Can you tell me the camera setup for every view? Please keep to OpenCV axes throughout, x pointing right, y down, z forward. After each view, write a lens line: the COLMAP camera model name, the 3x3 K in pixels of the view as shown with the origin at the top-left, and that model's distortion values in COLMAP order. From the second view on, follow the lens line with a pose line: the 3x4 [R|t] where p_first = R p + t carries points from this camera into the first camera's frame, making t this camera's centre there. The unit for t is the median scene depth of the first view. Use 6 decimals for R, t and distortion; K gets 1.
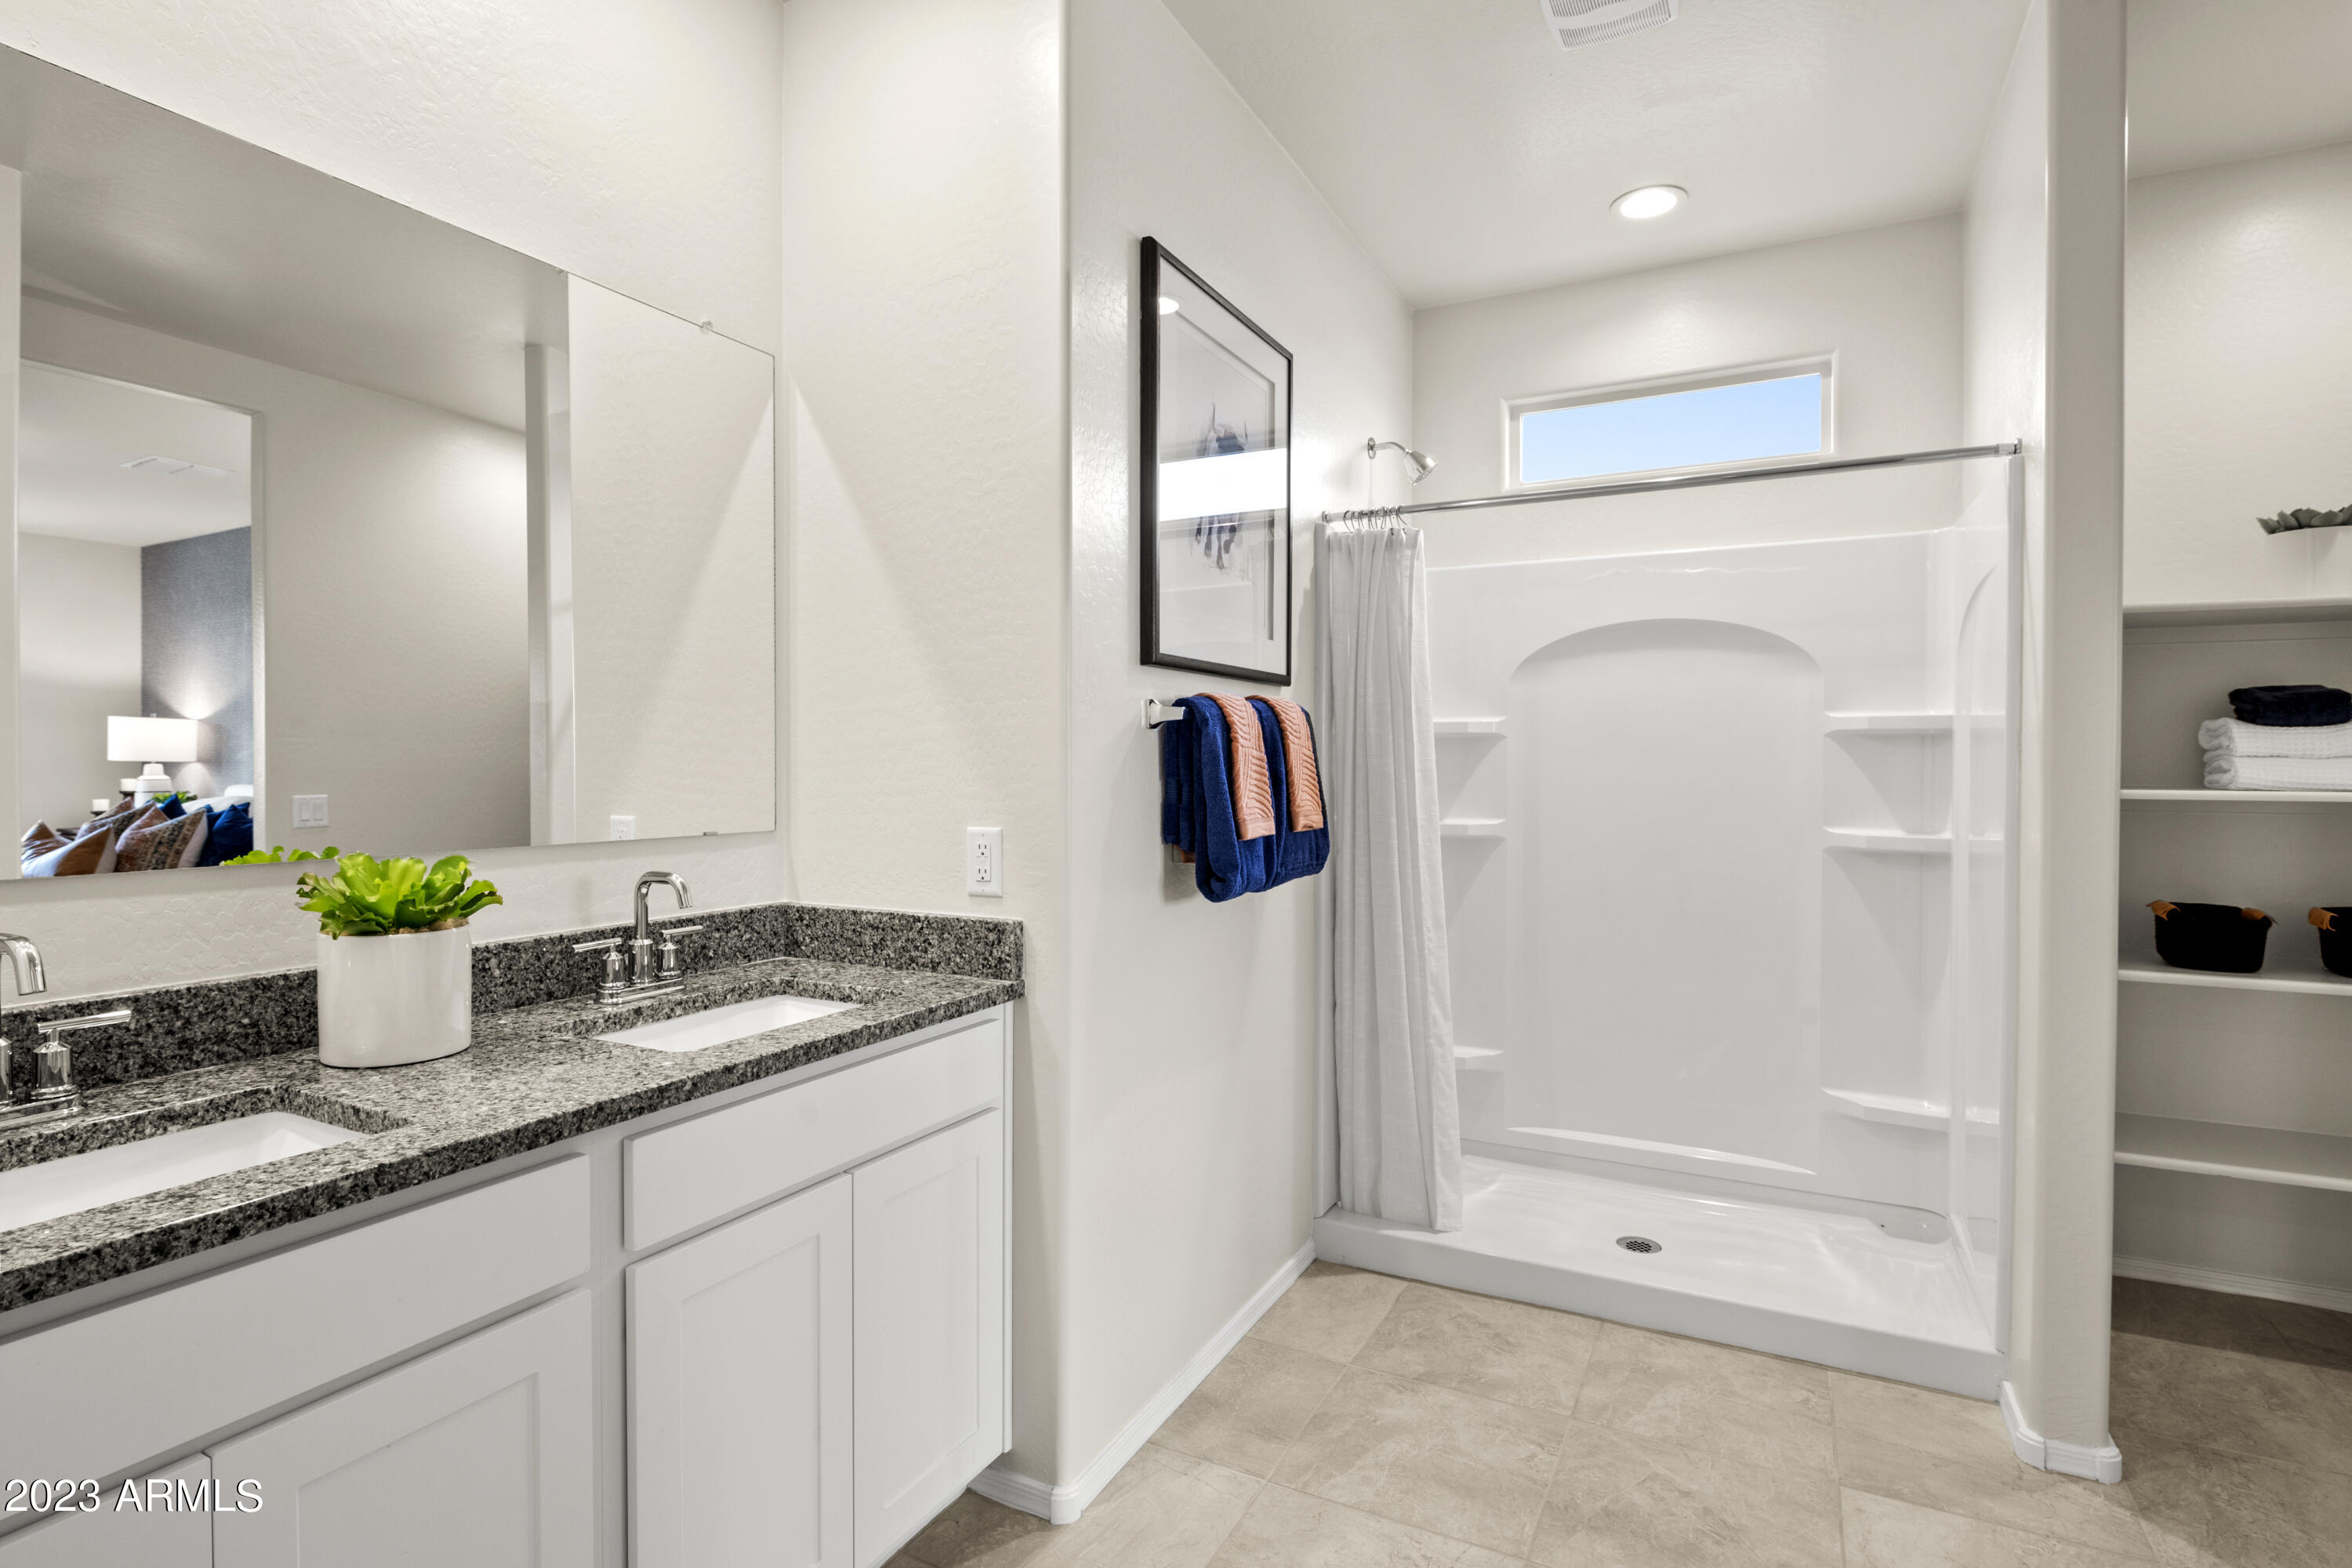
lens RADIAL K [[1170.3, 0, 1172.9], [0, 1170.3, 773.7], [0, 0, 1]] dist [0.000228, -0.000385]
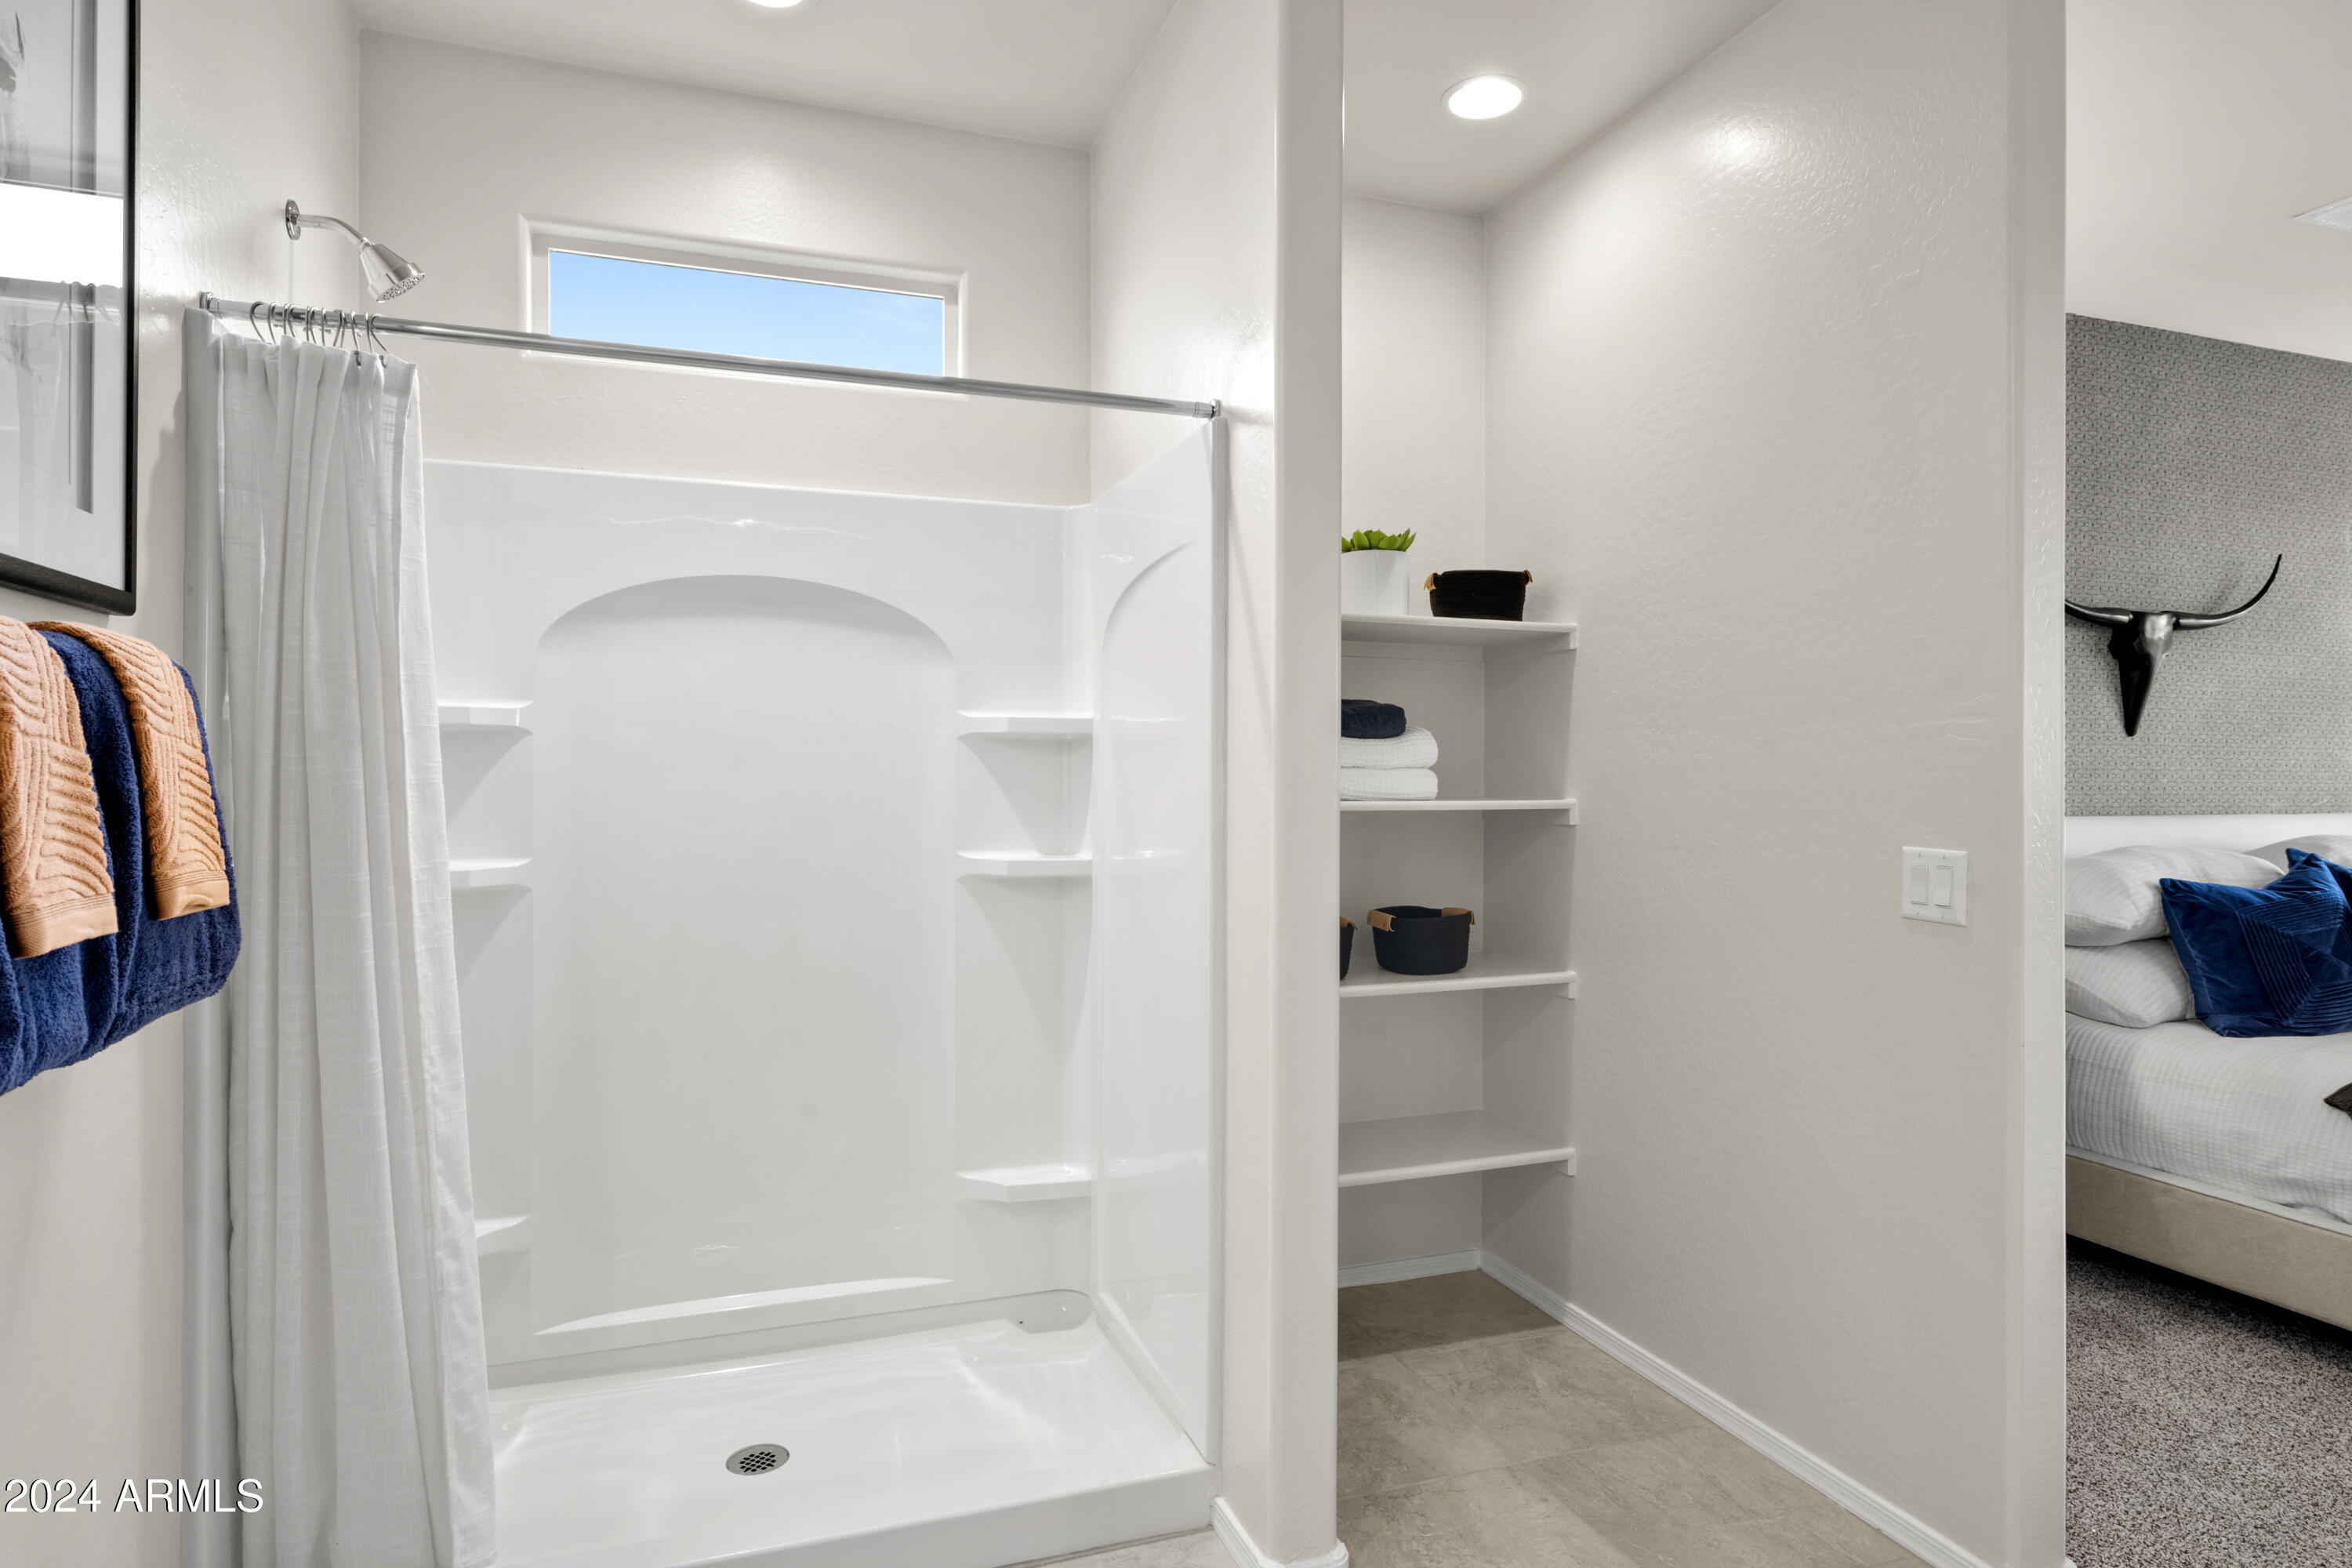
lens RADIAL K [[1293.9, 0, 1180.4], [0, 1293.9, 775.4], [0, 0, 1]] dist [0.004062, -0.003380]
pose [[0.678342, -0.000722, 0.734746, -0.000572], [0.005294, 0.999978, -0.003905, -0.003341], [-0.734728, 0.006538, 0.678331, 0.293901]]
